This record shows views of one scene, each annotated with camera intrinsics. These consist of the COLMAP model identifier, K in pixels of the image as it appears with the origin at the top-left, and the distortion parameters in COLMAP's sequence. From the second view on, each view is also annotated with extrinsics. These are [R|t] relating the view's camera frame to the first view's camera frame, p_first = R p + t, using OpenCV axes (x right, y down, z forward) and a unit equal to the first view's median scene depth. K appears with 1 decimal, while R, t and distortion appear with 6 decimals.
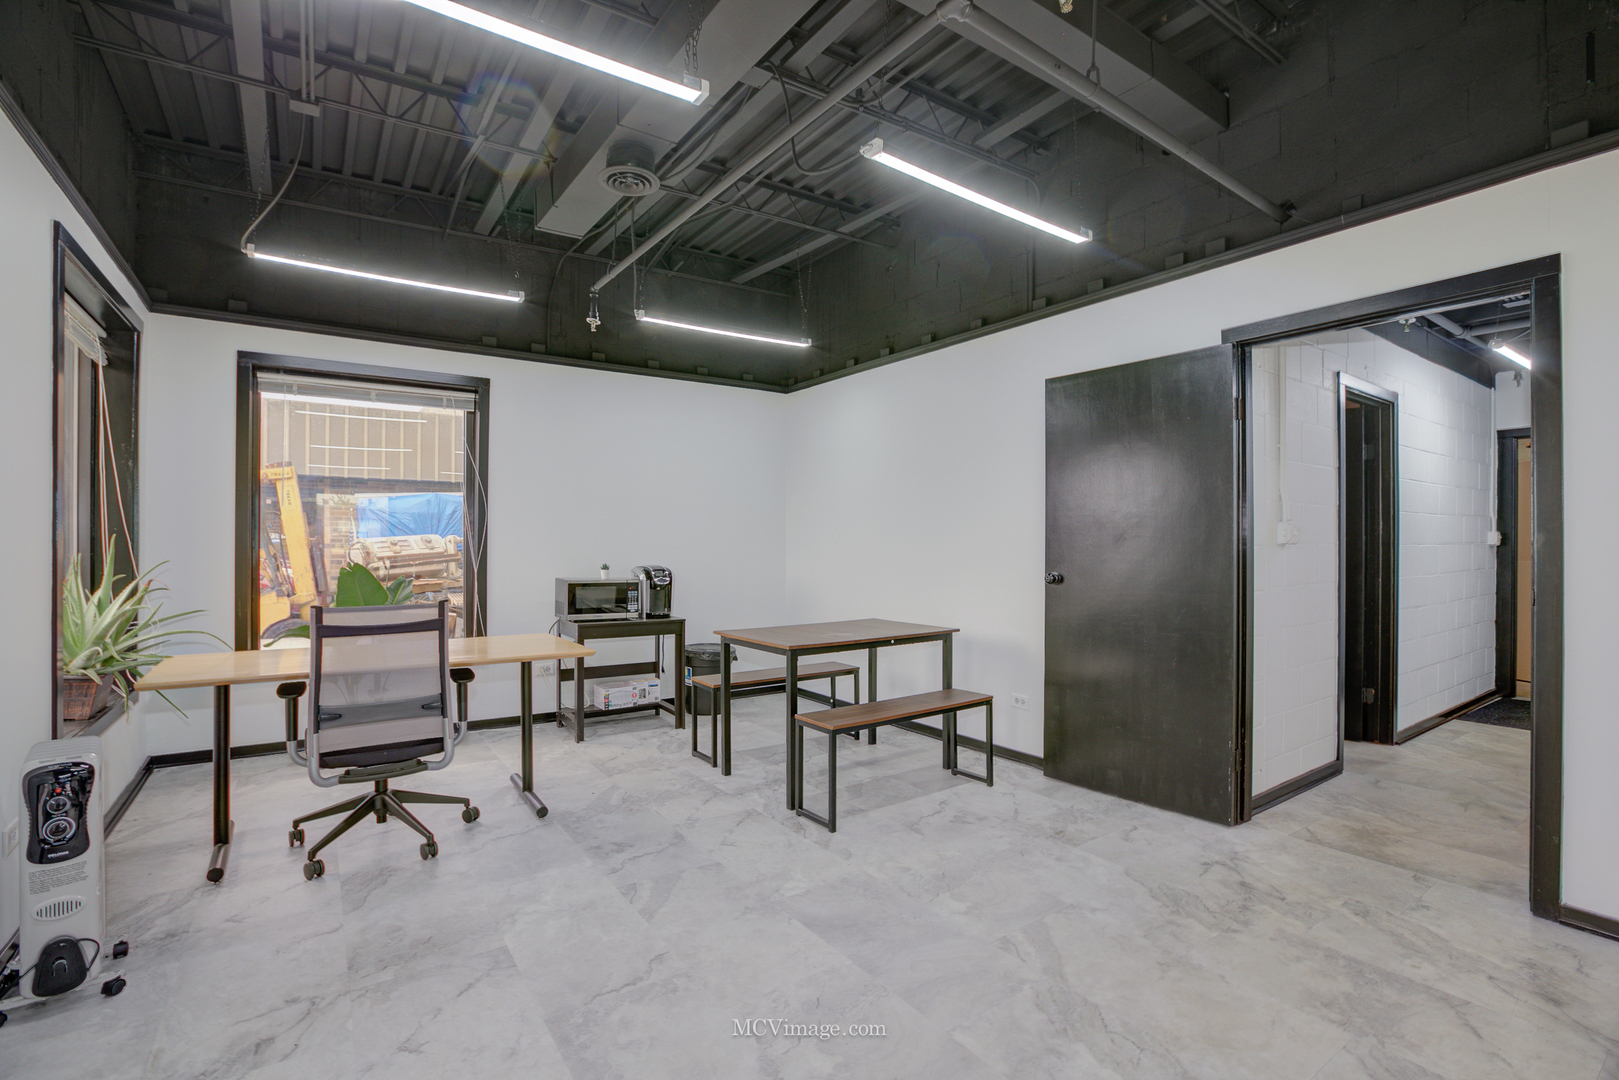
lens RADIAL K [[732.3, 0, 812.3], [0, 732.3, 543.7], [0, 0, 1]] dist [-0.052698, 0.016170]
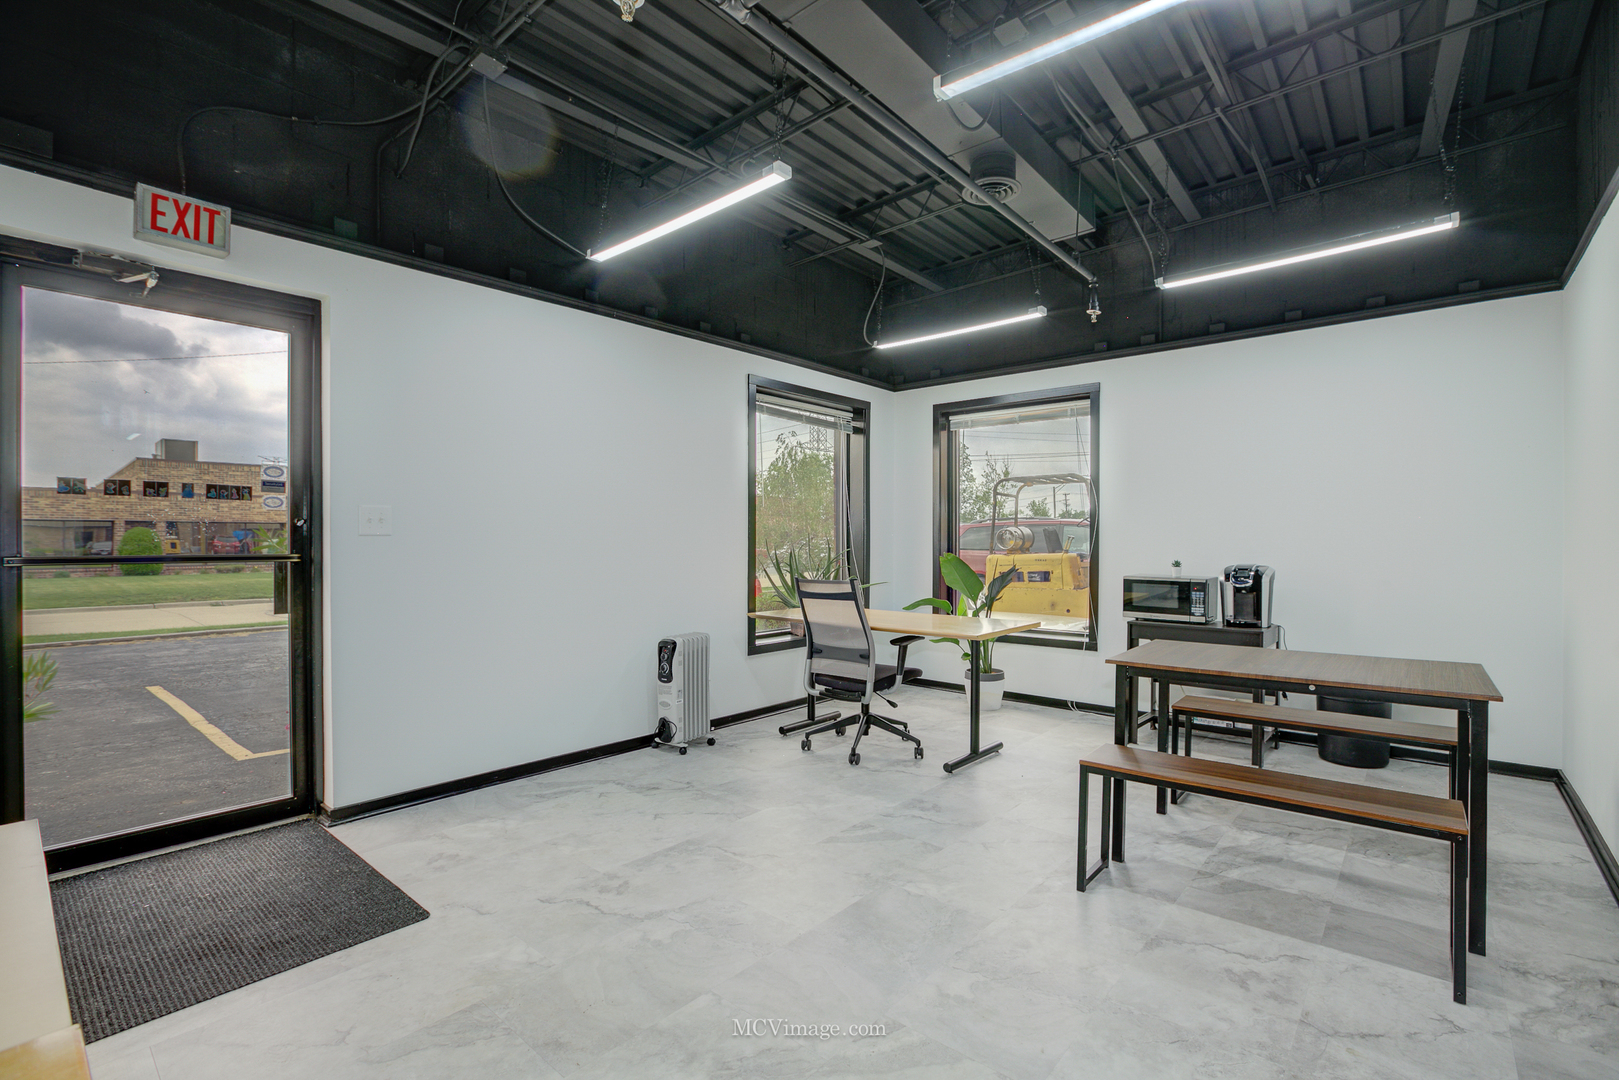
lens RADIAL K [[732.3, 0, 812.3], [0, 732.3, 543.7], [0, 0, 1]] dist [-0.052698, 0.016170]
pose [[0.247099, 0.002044, -0.968988, 0.706182], [0.002596, 0.999993, 0.002772, 0.004754], [0.968987, -0.003200, 0.247091, 0.492011]]
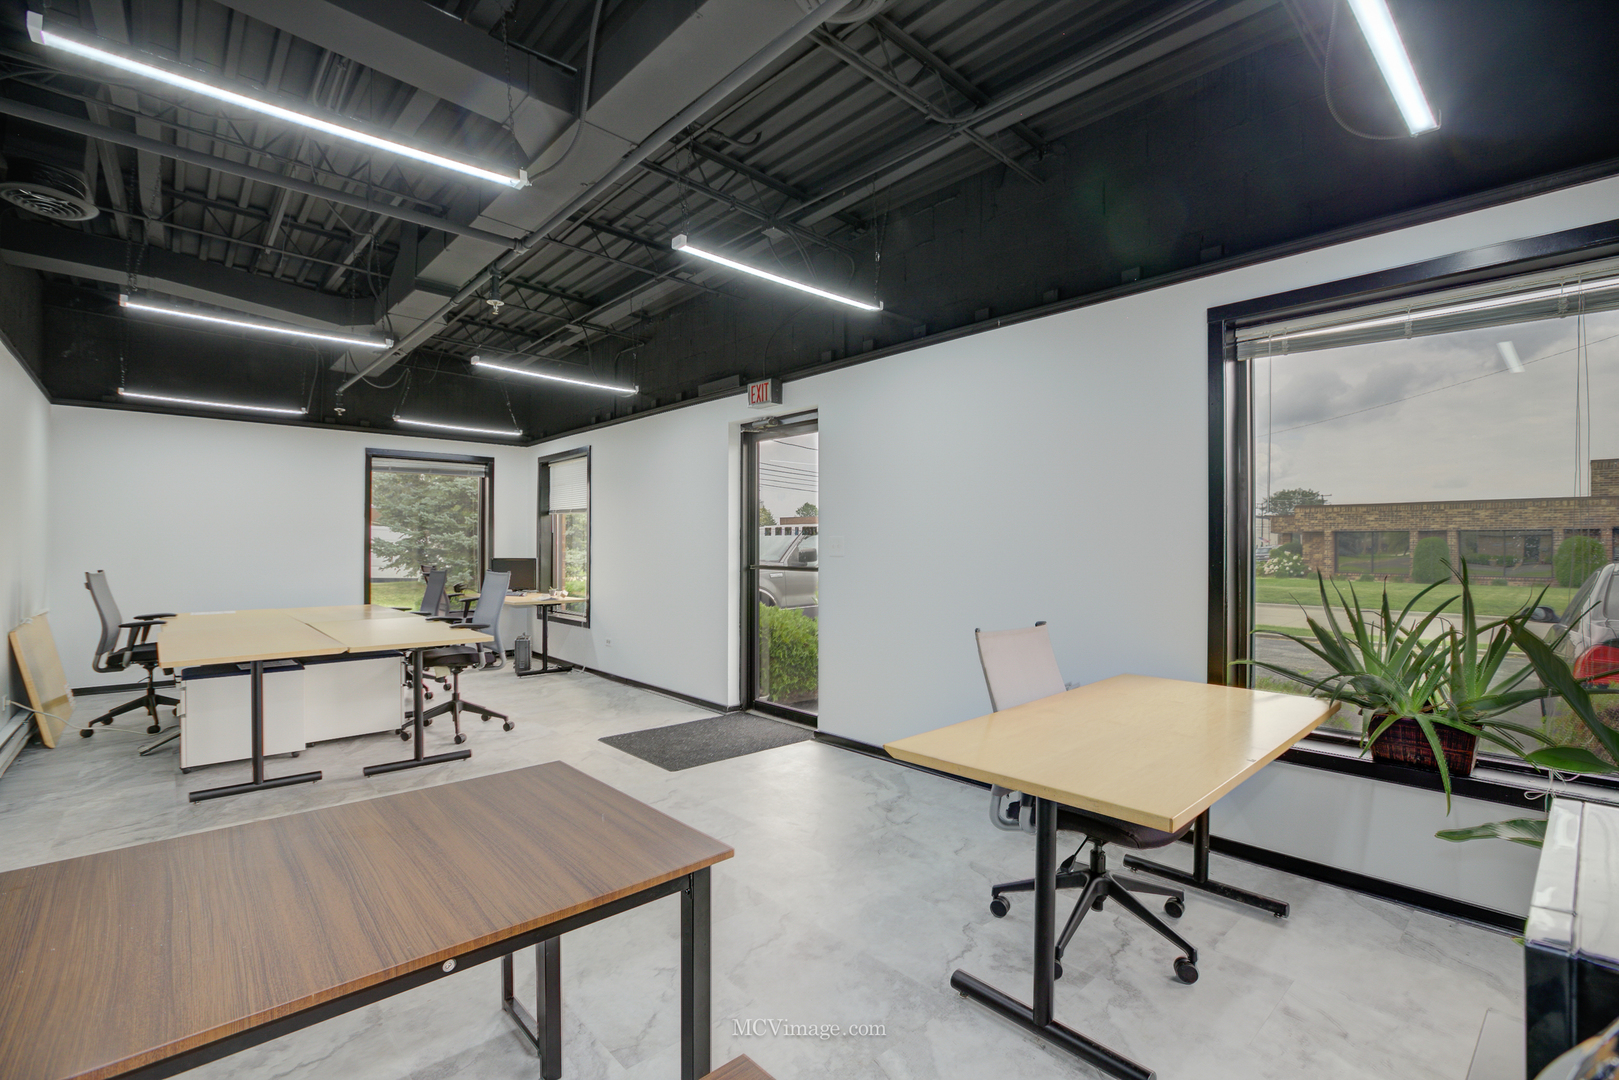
lens RADIAL K [[732.3, 0, 812.3], [0, 732.3, 543.7], [0, 0, 1]] dist [-0.052698, 0.016170]
pose [[-0.990912, -0.005868, -0.134381, -0.147162], [-0.005245, 0.999974, -0.004989, -0.023298], [0.134407, -0.004239, -0.990917, 1.615307]]
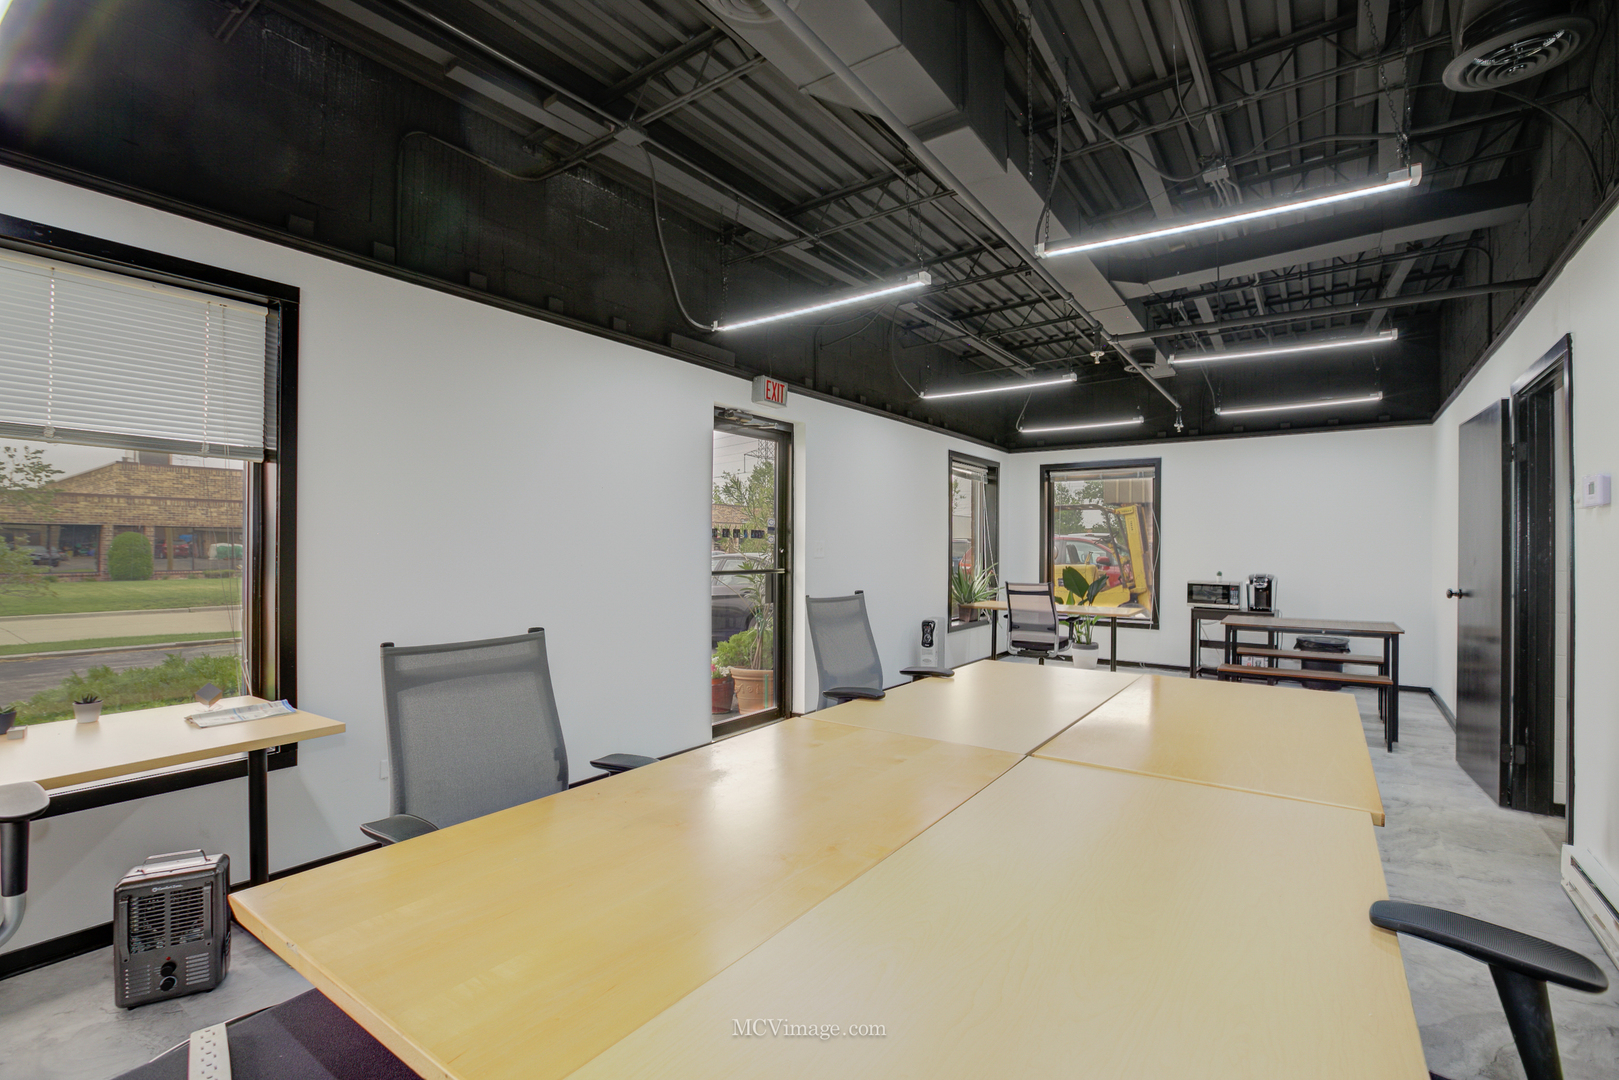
lens RADIAL K [[732.3, 0, 812.3], [0, 732.3, 543.7], [0, 0, 1]] dist [-0.052698, 0.016170]
pose [[0.333259, -0.004125, -0.942826, 1.251409], [-0.002729, 0.999982, -0.005340, -0.030160], [0.942831, 0.004352, 0.333242, -0.443463]]
